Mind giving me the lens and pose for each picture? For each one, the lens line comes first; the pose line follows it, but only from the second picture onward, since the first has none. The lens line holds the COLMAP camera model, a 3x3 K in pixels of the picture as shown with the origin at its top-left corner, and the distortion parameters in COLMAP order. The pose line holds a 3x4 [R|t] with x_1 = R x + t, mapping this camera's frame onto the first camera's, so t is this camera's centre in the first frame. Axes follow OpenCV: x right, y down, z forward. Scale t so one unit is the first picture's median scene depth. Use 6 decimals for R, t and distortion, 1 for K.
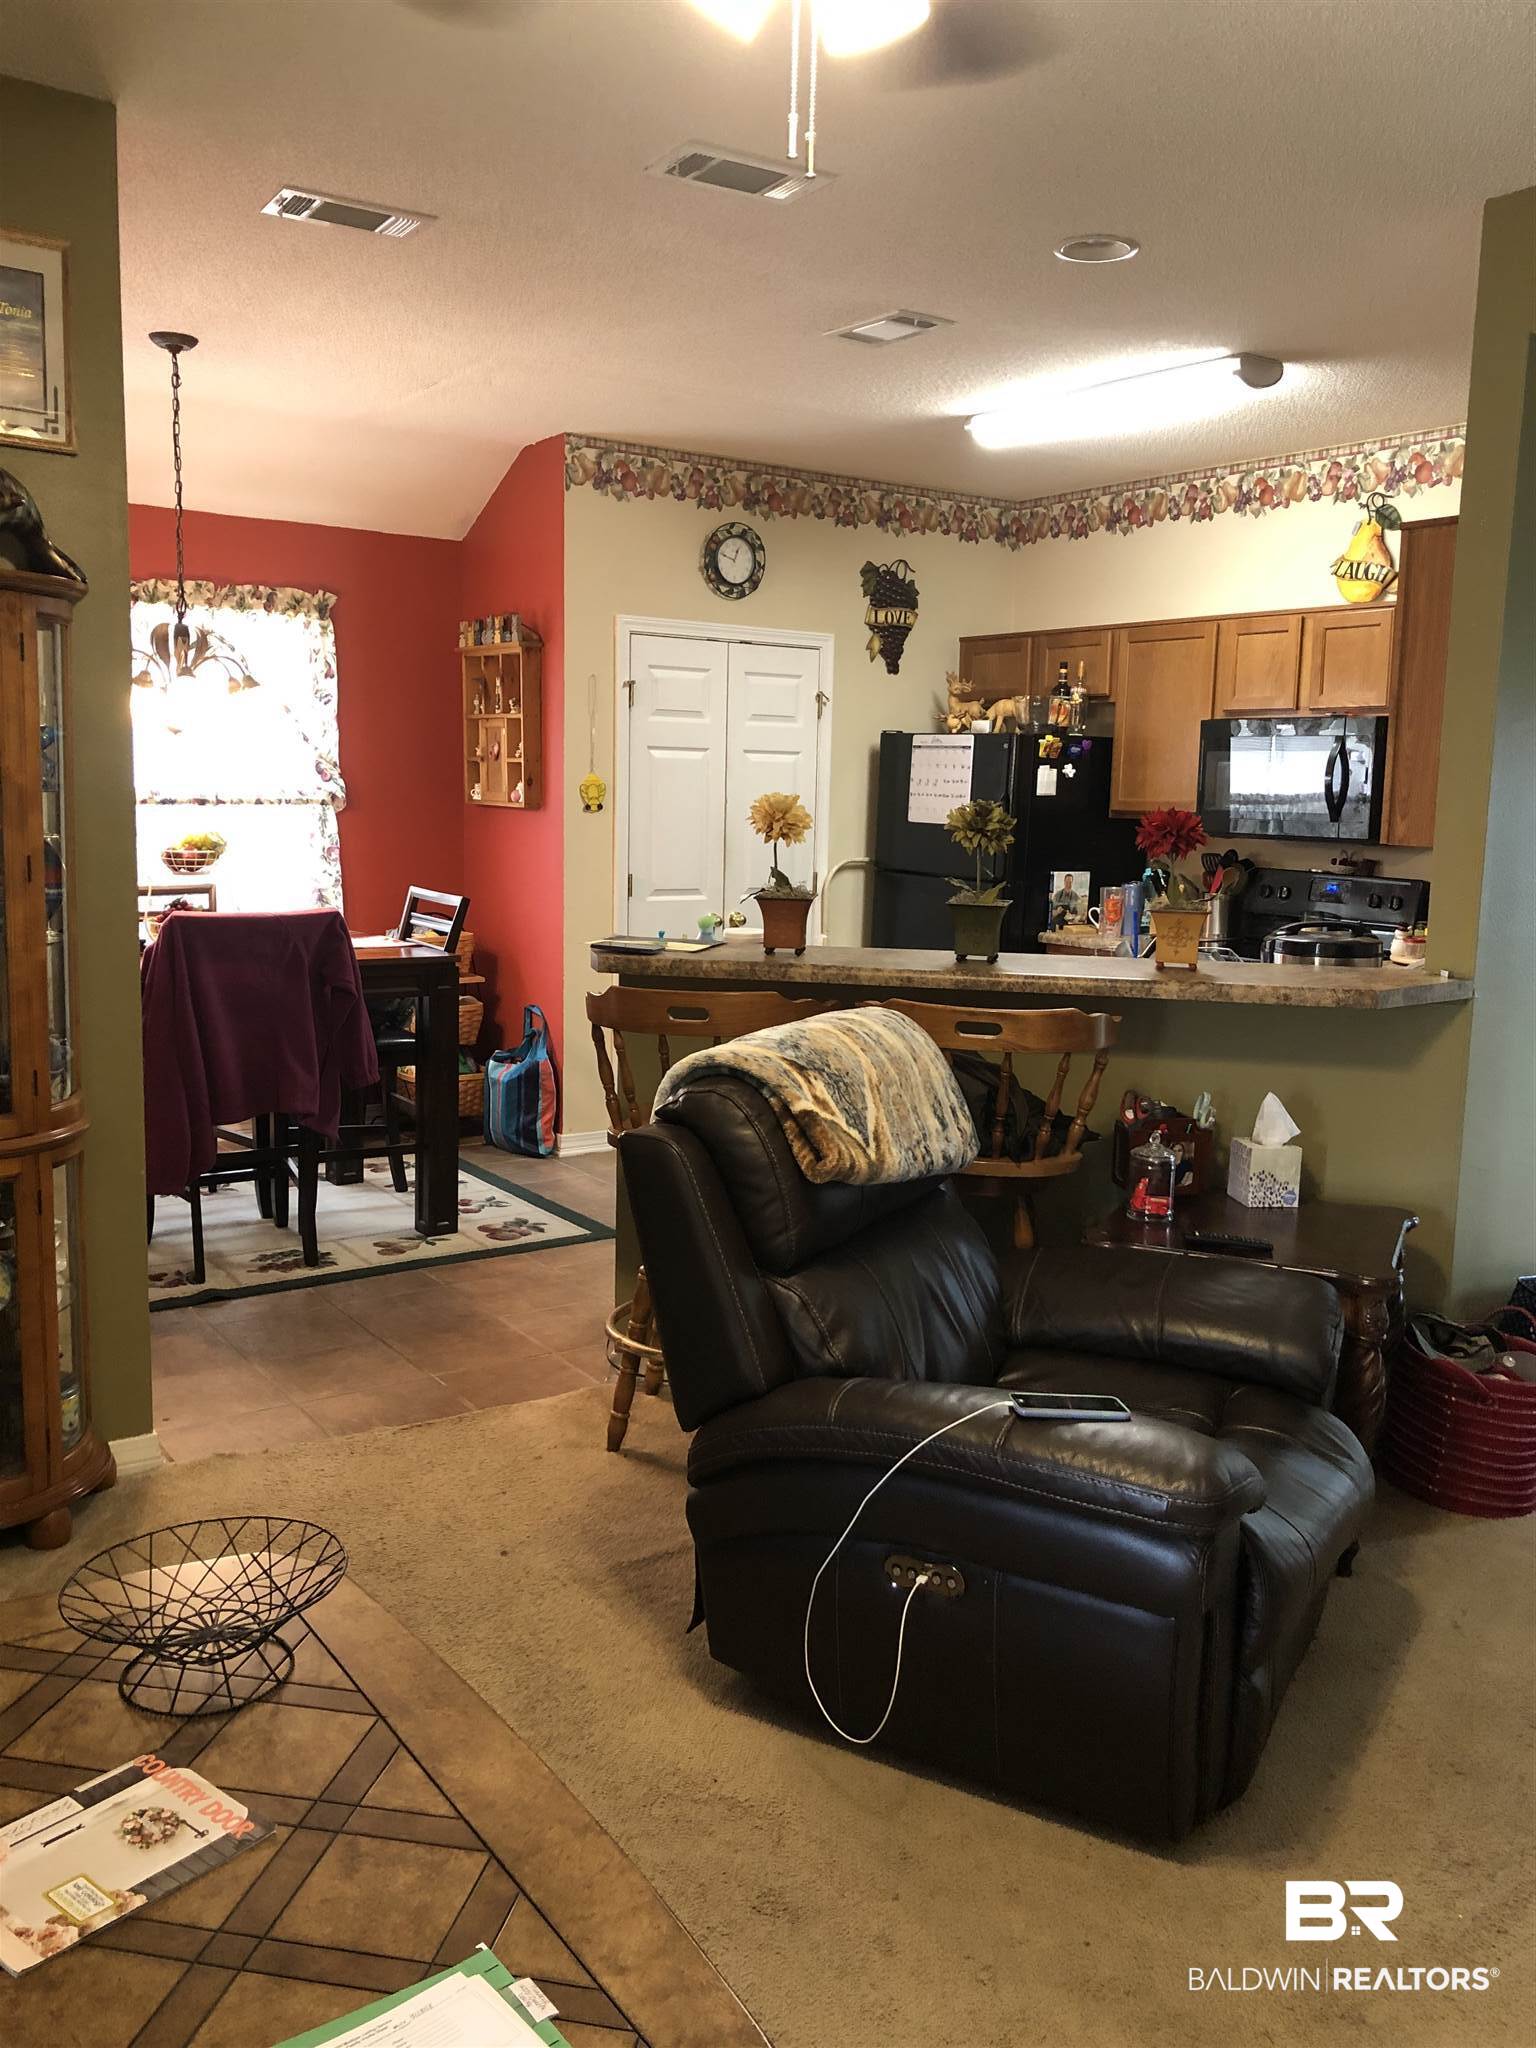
lens RADIAL K [[1680.1, 0, 787.8], [0, 1680.1, 1002.6], [0, 0, 1]] dist [0.020950, -0.004482]
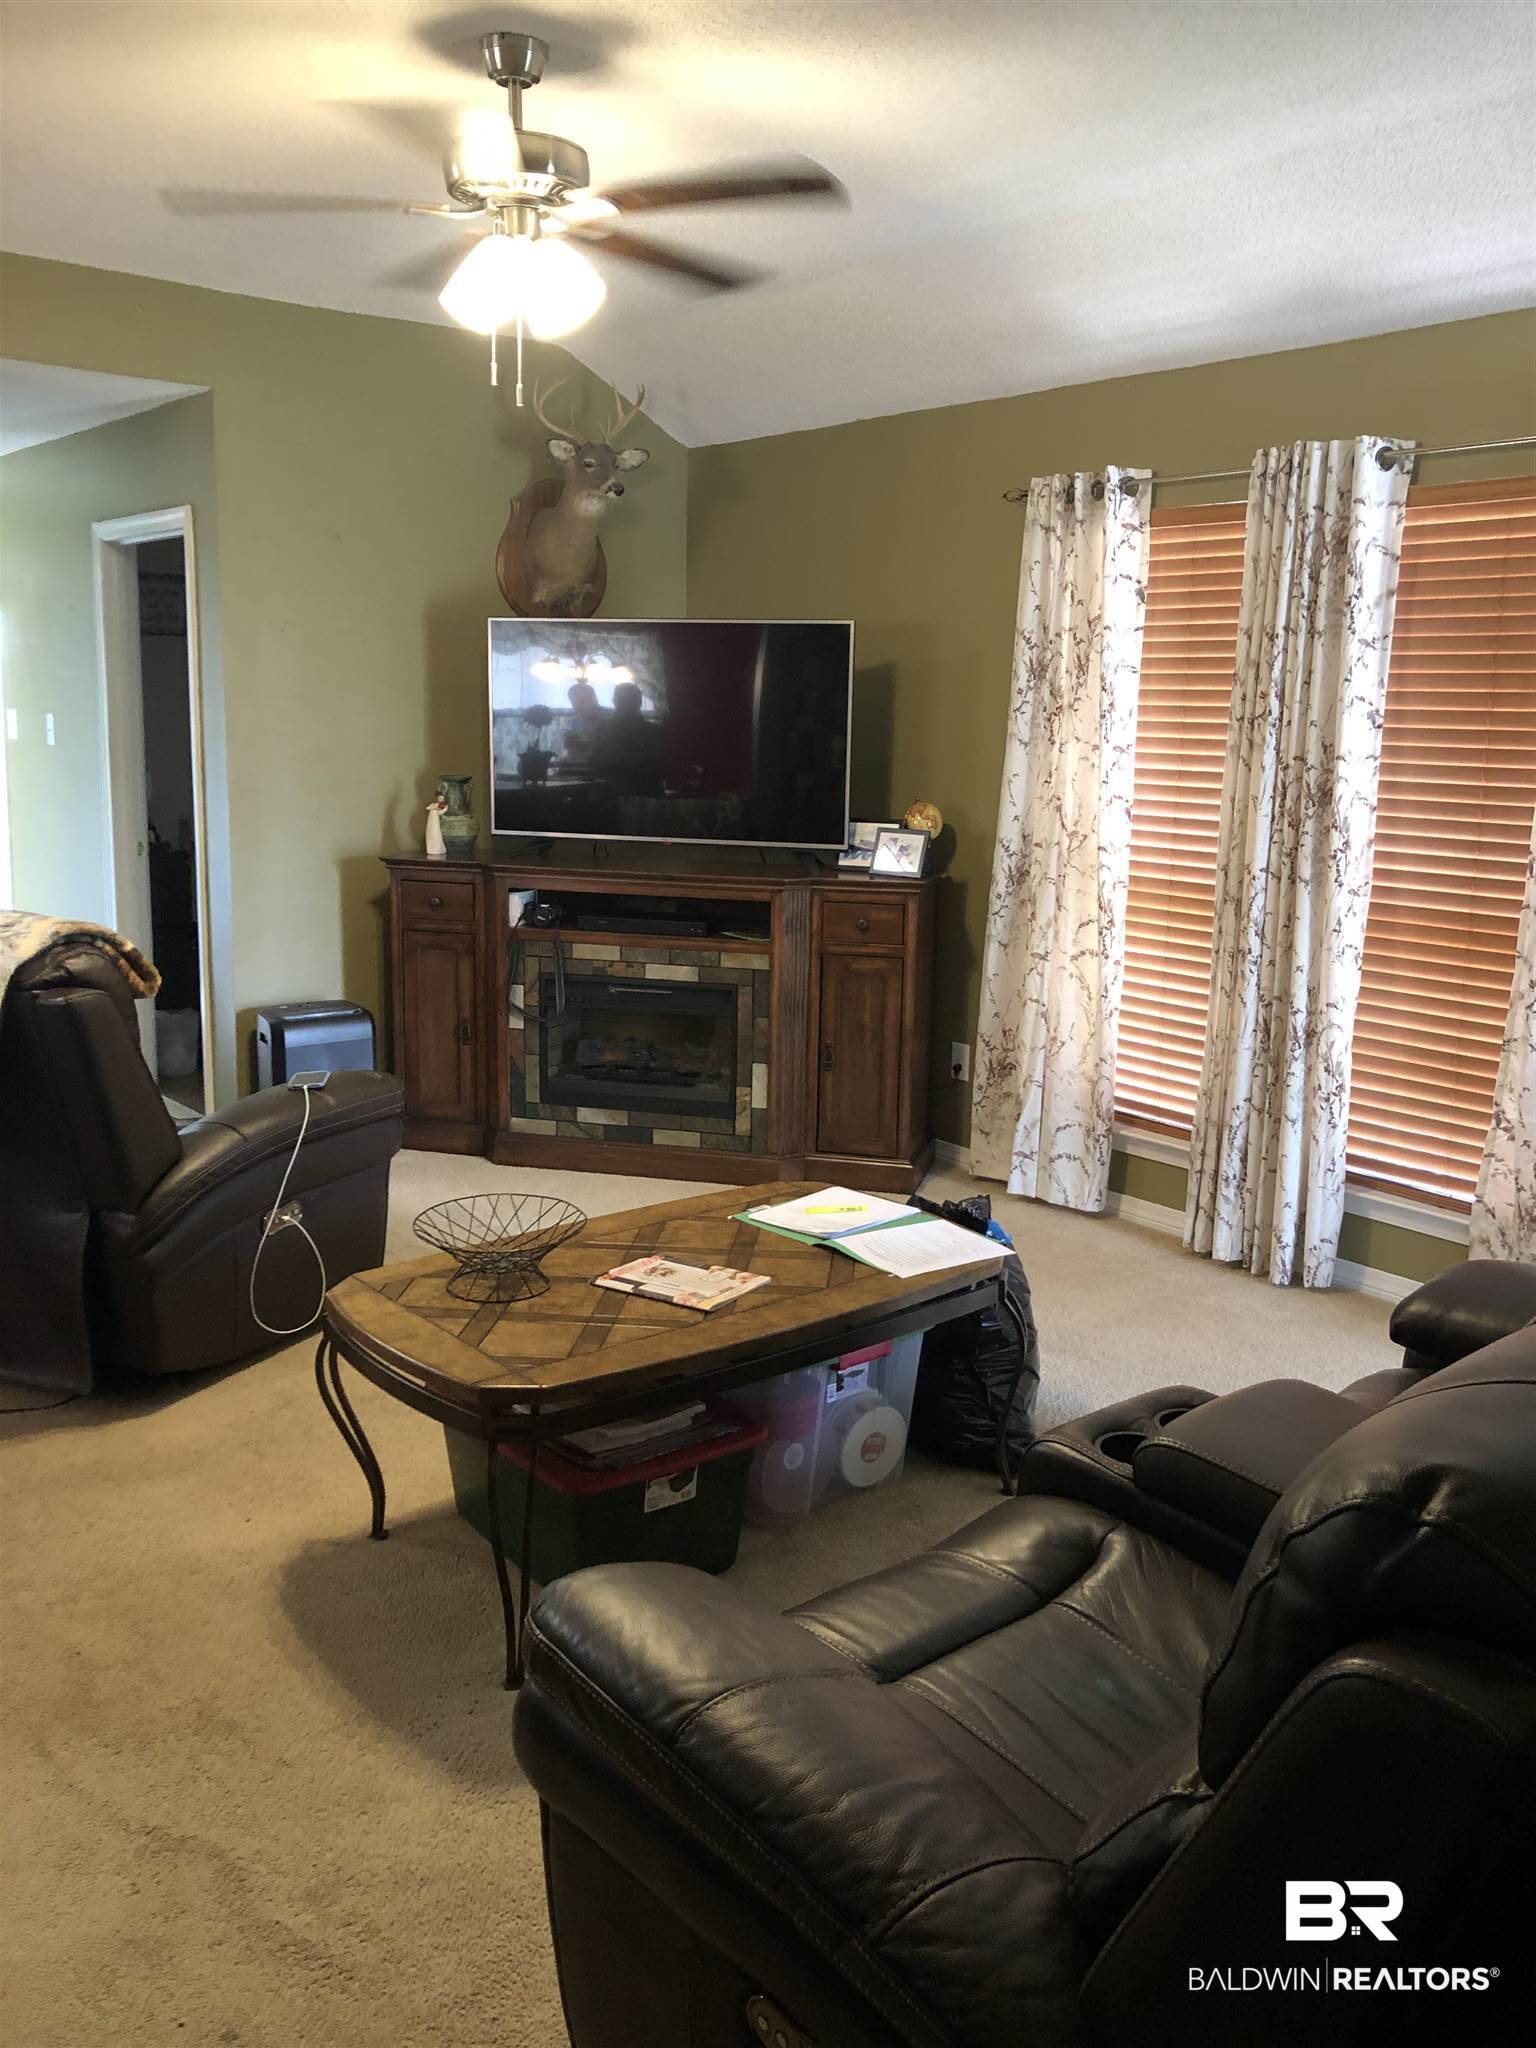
lens RADIAL K [[1680.1, 0, 772.8], [0, 1680.1, 1034.8], [0, 0, 1]] dist [0.020950, -0.004482]
pose [[-0.094198, -0.215882, 0.971865, -0.904046], [0.105816, 0.968505, 0.225391, -0.077736], [-0.989914, 0.124070, -0.068388, 0.403034]]
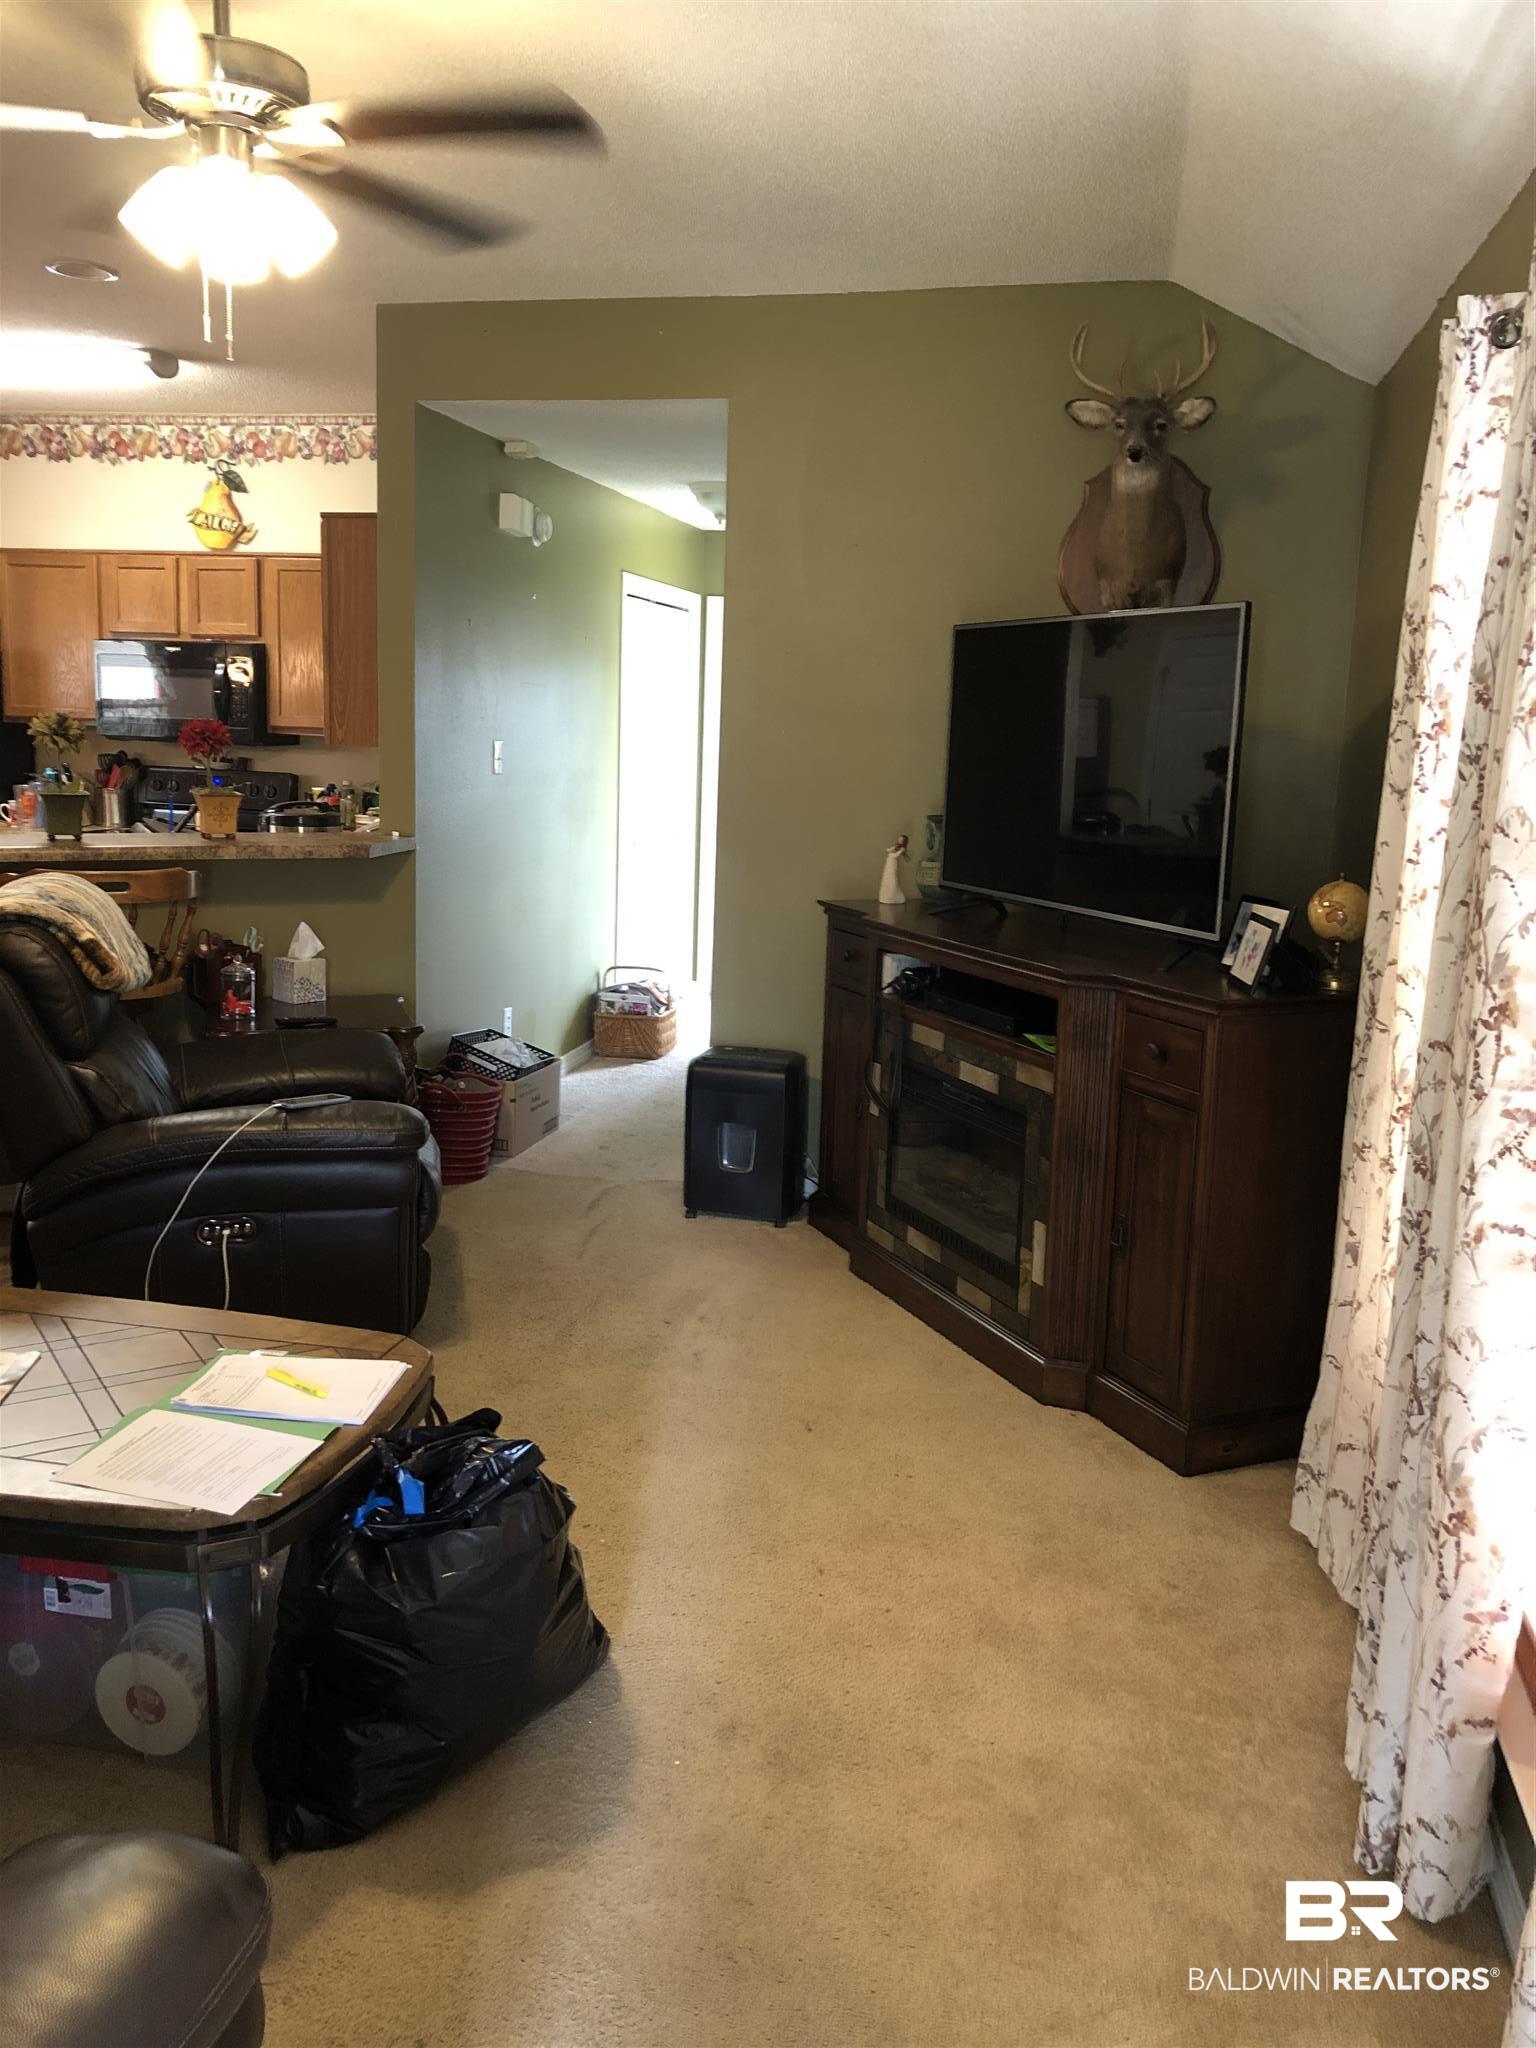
lens RADIAL K [[1680.1, 0, 748.4], [0, 1680.1, 1012.8], [0, 0, 1]] dist [0.020950, -0.004482]
pose [[0.736321, -0.117553, 0.666343, -0.356843], [0.074948, 0.992902, 0.092345, 0.024678], [-0.672469, -0.018054, 0.739905, -0.278315]]
